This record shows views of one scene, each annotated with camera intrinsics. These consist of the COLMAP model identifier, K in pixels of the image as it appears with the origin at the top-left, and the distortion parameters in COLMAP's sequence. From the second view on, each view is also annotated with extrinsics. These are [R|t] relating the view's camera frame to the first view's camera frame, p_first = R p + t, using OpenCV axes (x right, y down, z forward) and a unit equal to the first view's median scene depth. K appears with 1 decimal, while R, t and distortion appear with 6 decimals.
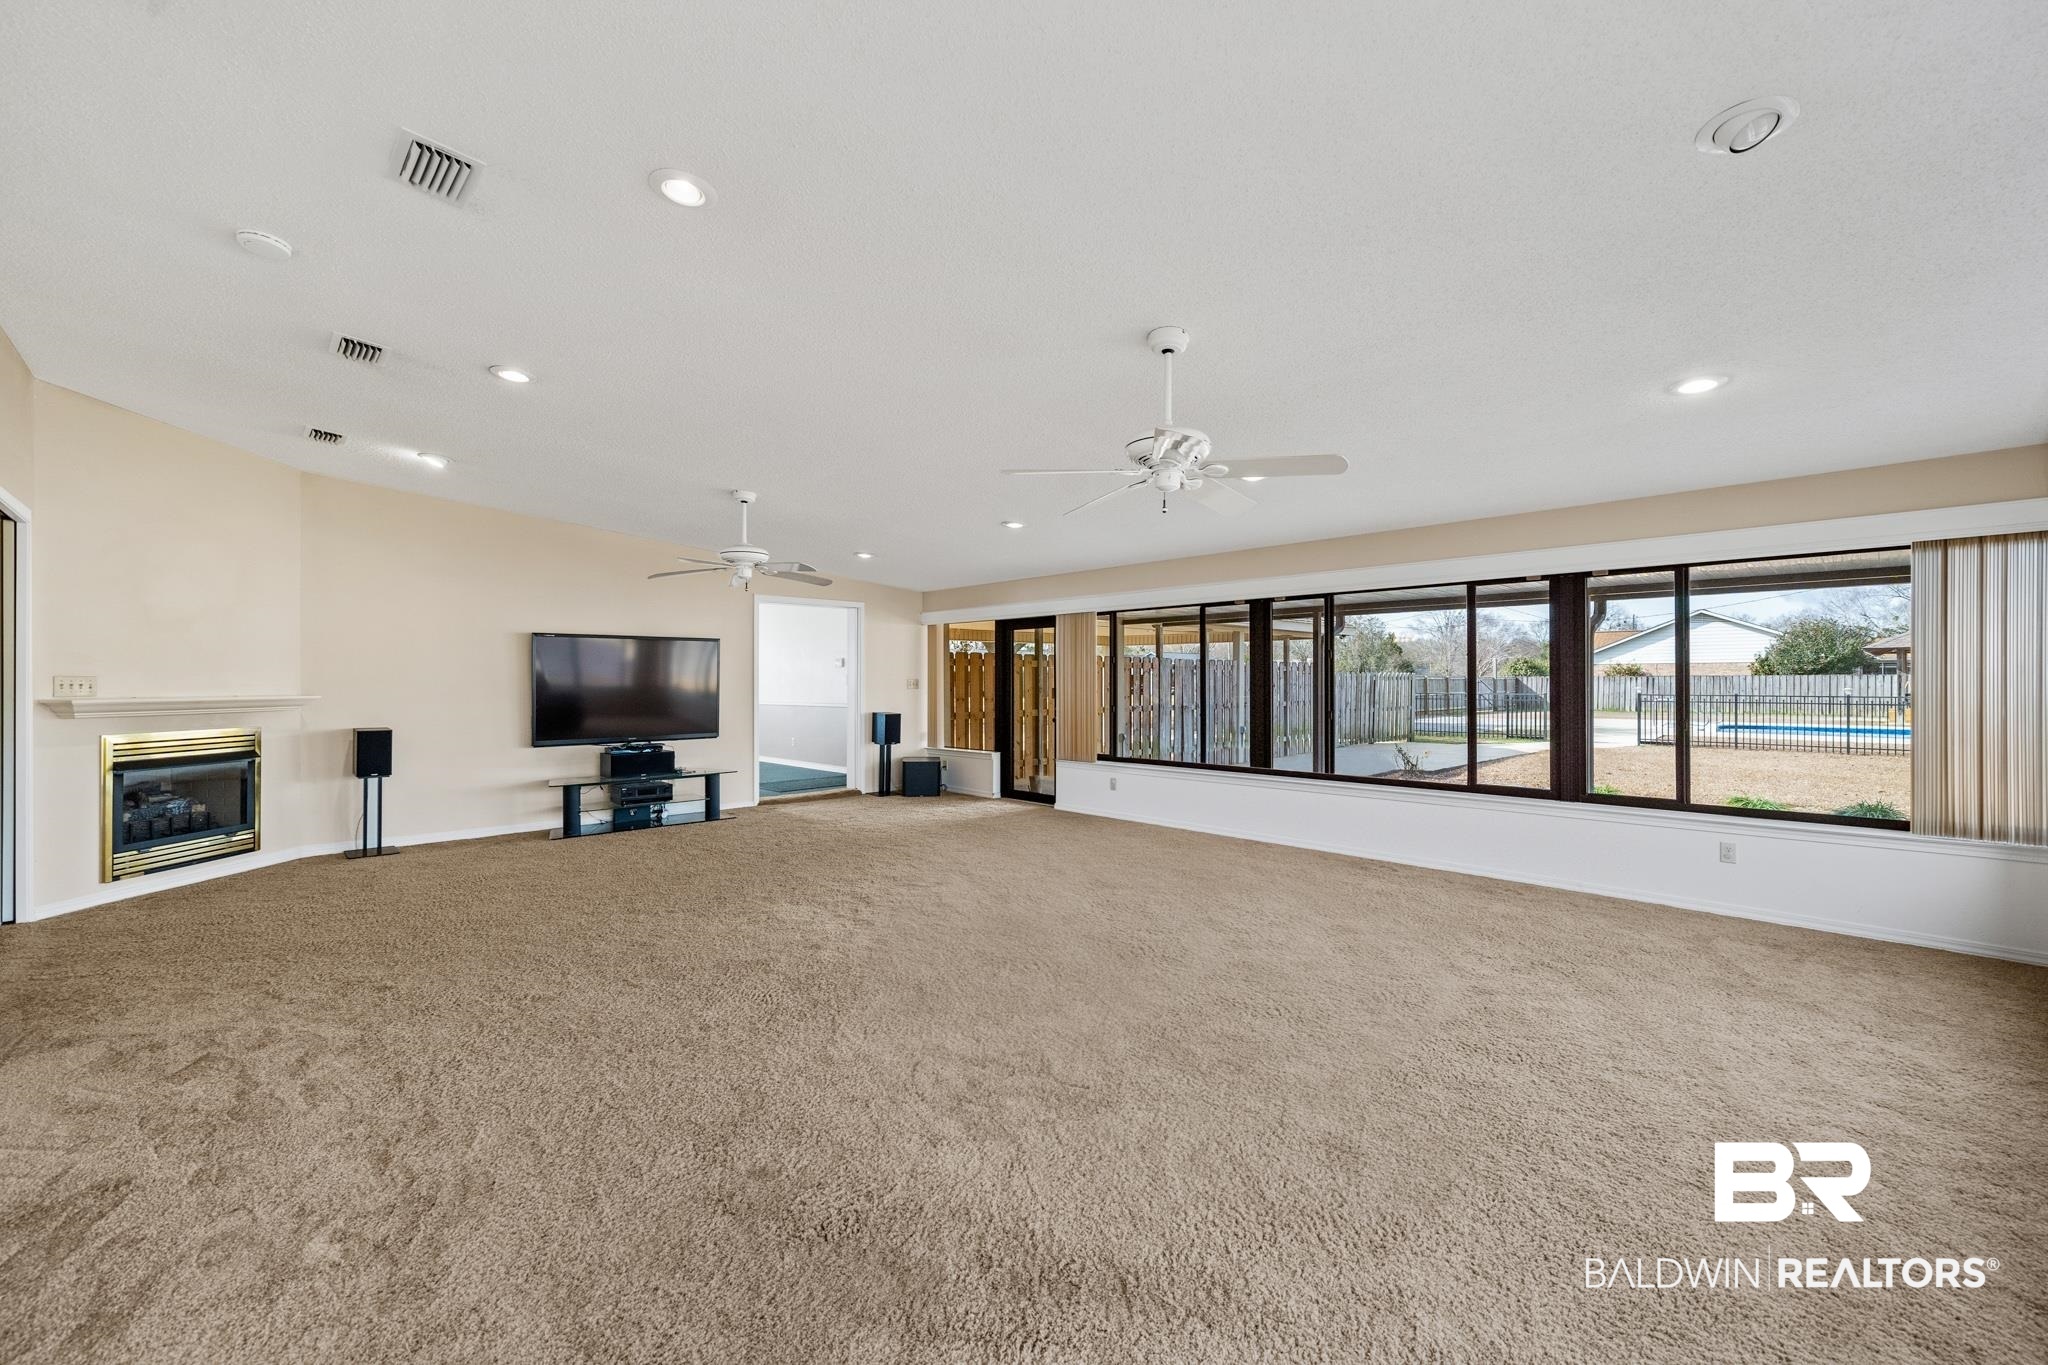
lens RADIAL K [[833.5, 0, 1006.9], [0, 833.5, 682.0], [0, 0, 1]] dist [-0.002581, 0.000745]
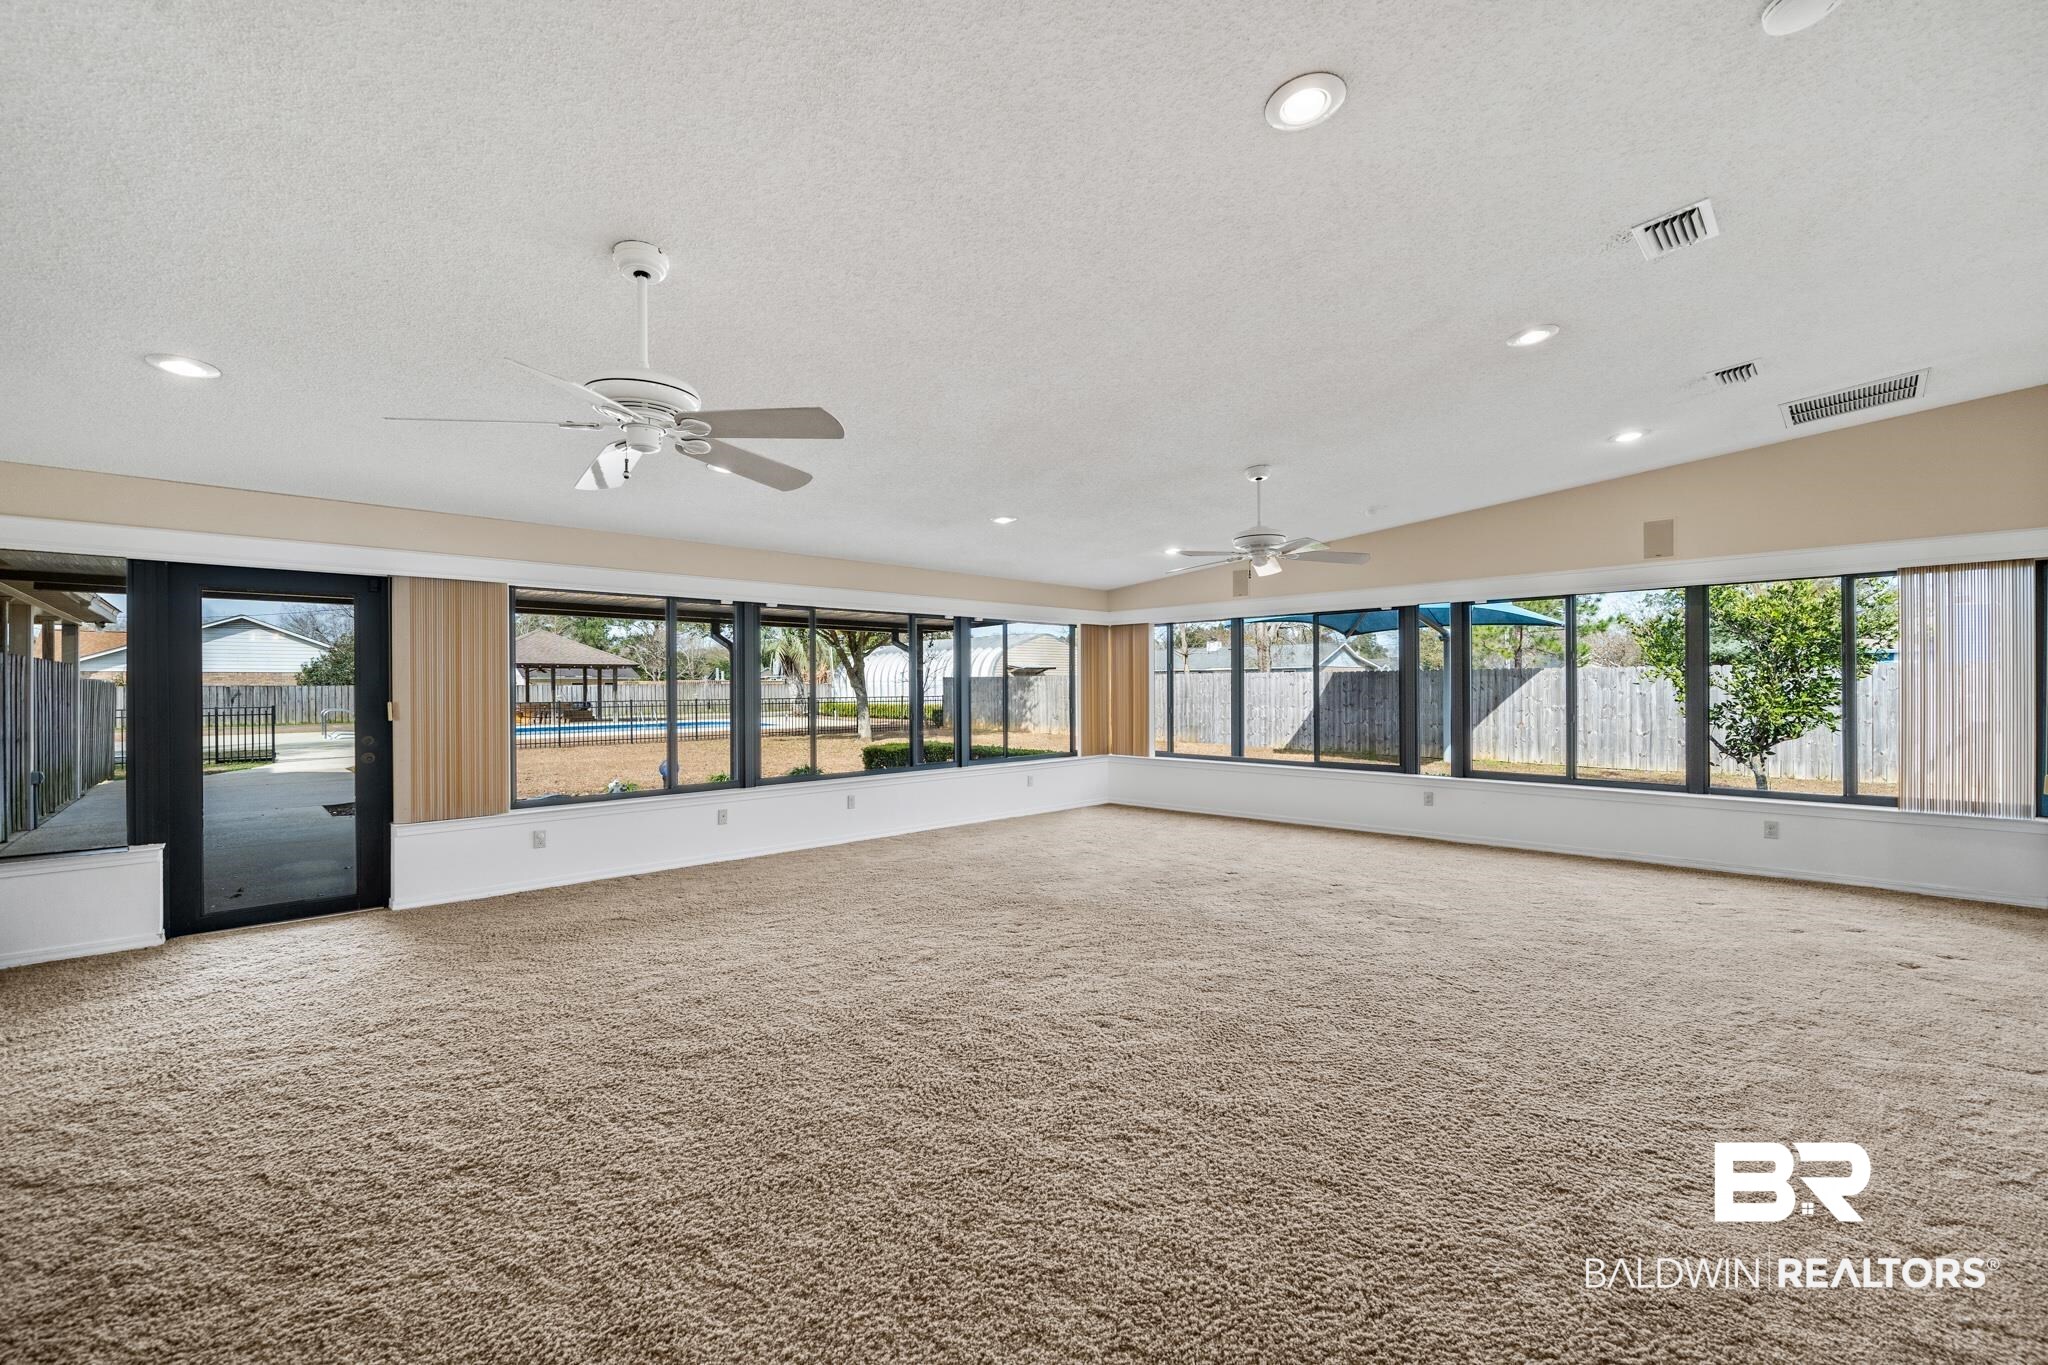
lens RADIAL K [[833.5, 0, 1026.8], [0, 833.5, 683.7], [0, 0, 1]] dist [-0.002581, 0.000745]
pose [[0.034898, 0.005010, 0.999378, -0.502818], [0.005819, 0.999969, -0.005216, -0.000110], [-0.999374, 0.005997, 0.034868, 0.526677]]
